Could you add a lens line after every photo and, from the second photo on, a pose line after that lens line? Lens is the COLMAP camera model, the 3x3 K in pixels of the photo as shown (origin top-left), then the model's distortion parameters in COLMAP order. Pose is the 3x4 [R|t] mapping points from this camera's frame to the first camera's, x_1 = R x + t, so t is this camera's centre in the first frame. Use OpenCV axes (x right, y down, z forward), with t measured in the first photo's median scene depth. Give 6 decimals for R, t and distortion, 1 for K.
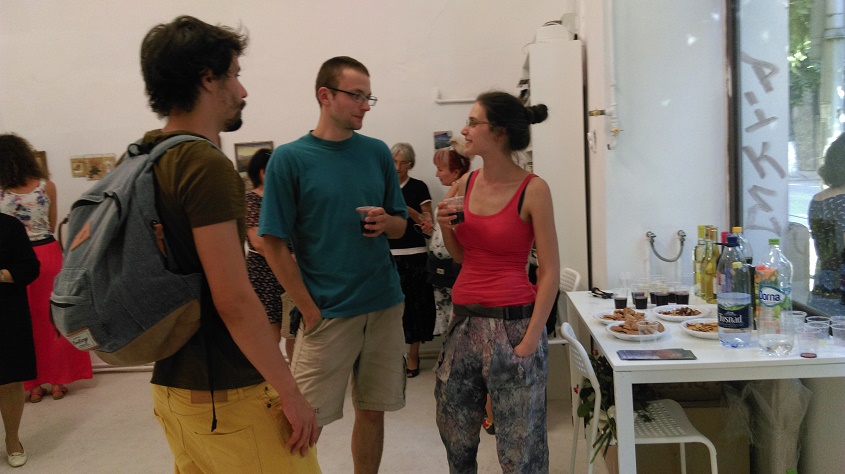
lens RADIAL K [[690.1, 0, 422.3], [0, 690.1, 221.4], [0, 0, 1]] dist [0.242613, -0.000099]
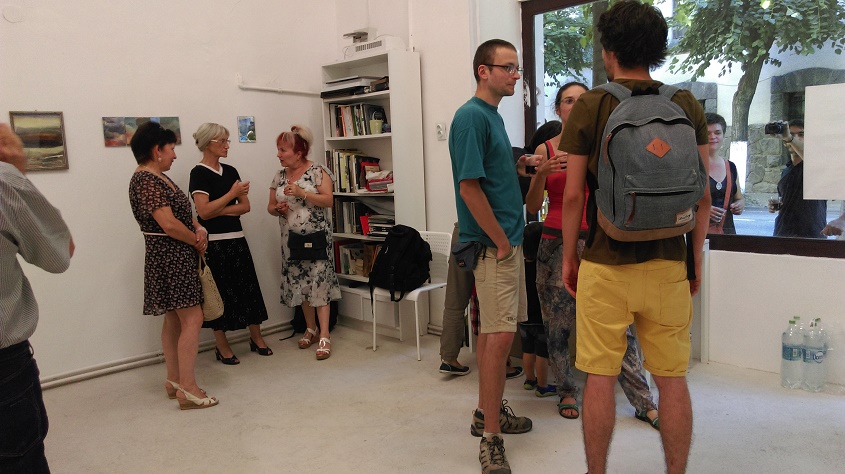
lens RADIAL K [[692.1, 0, 422.5], [0, 692.1, 237.0], [0, 0, 1]] dist [0.162062, -0.000646]
pose [[0.747074, -0.047663, 0.663030, -0.548386], [0.048073, 0.998688, 0.017625, 0.047072], [-0.663001, 0.018707, 0.748385, 0.071947]]
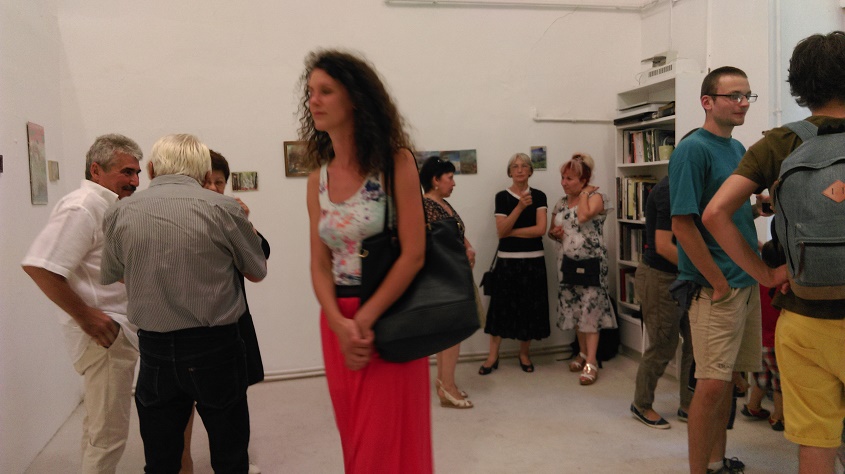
lens RADIAL K [[692.1, 0, 422.5], [0, 692.1, 237.0], [0, 0, 1]] dist [0.162062, -0.000646]
pose [[0.970581, 0.015828, 0.240256, -0.475466], [-0.010800, 0.999695, -0.022230, 0.044281], [-0.240534, 0.018981, 0.970455, -0.014156]]
